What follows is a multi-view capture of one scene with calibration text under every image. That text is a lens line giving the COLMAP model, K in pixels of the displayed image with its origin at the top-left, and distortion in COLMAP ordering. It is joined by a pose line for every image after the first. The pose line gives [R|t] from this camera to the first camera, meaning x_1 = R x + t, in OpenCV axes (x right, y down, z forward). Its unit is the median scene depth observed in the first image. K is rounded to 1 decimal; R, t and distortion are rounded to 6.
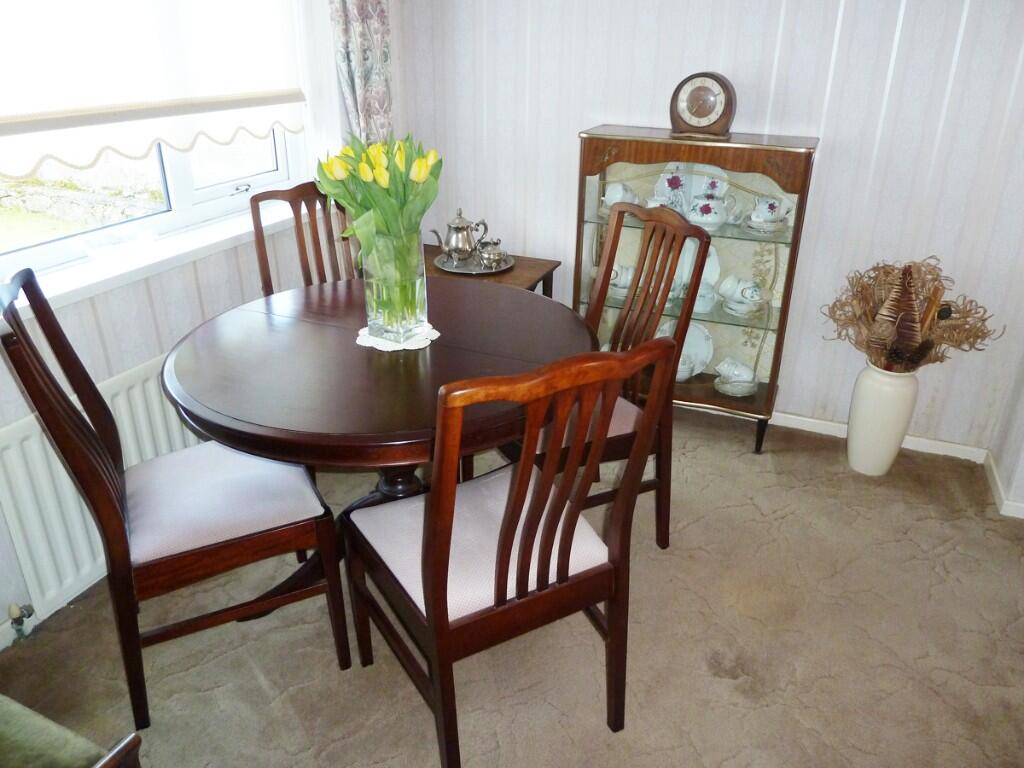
lens RADIAL K [[756.9, 0, 522.9], [0, 756.9, 381.3], [0, 0, 1]] dist [-0.042111, 0.013570]
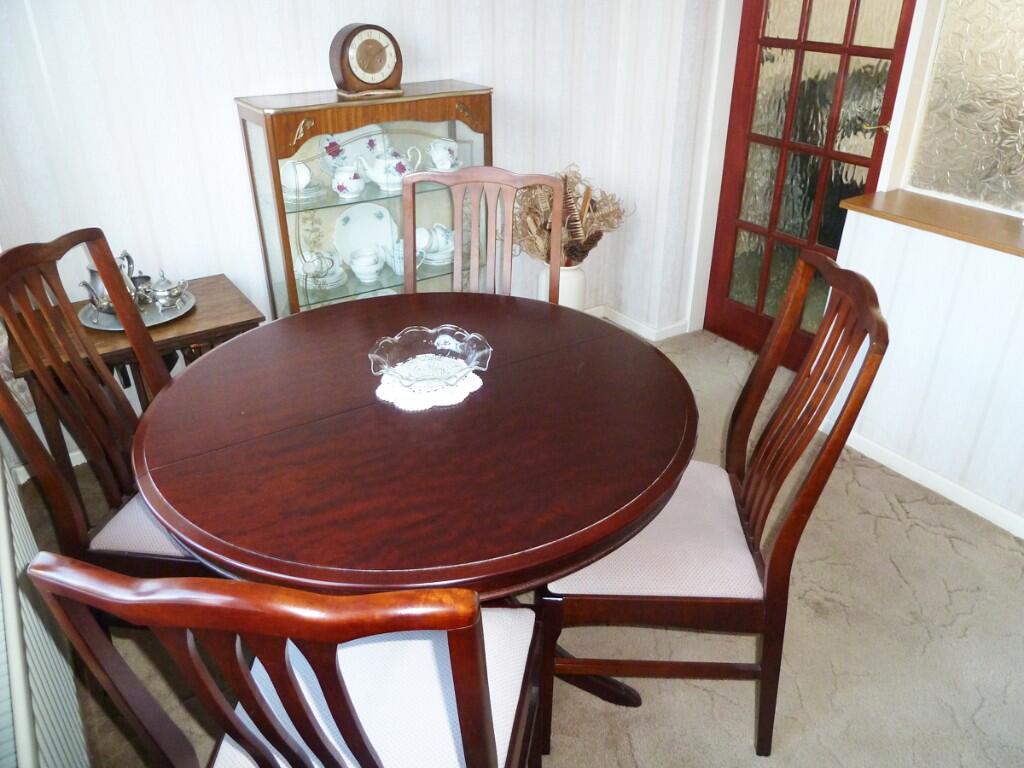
lens RADIAL K [[756.9, 0, 522.9], [0, 756.9, 381.3], [0, 0, 1]] dist [-0.042111, 0.013570]
pose [[0.572126, -0.401547, 0.715145, -0.483556], [0.358586, 0.906664, 0.222209, -0.142336], [-0.737624, 0.129309, 0.662715, 0.287260]]
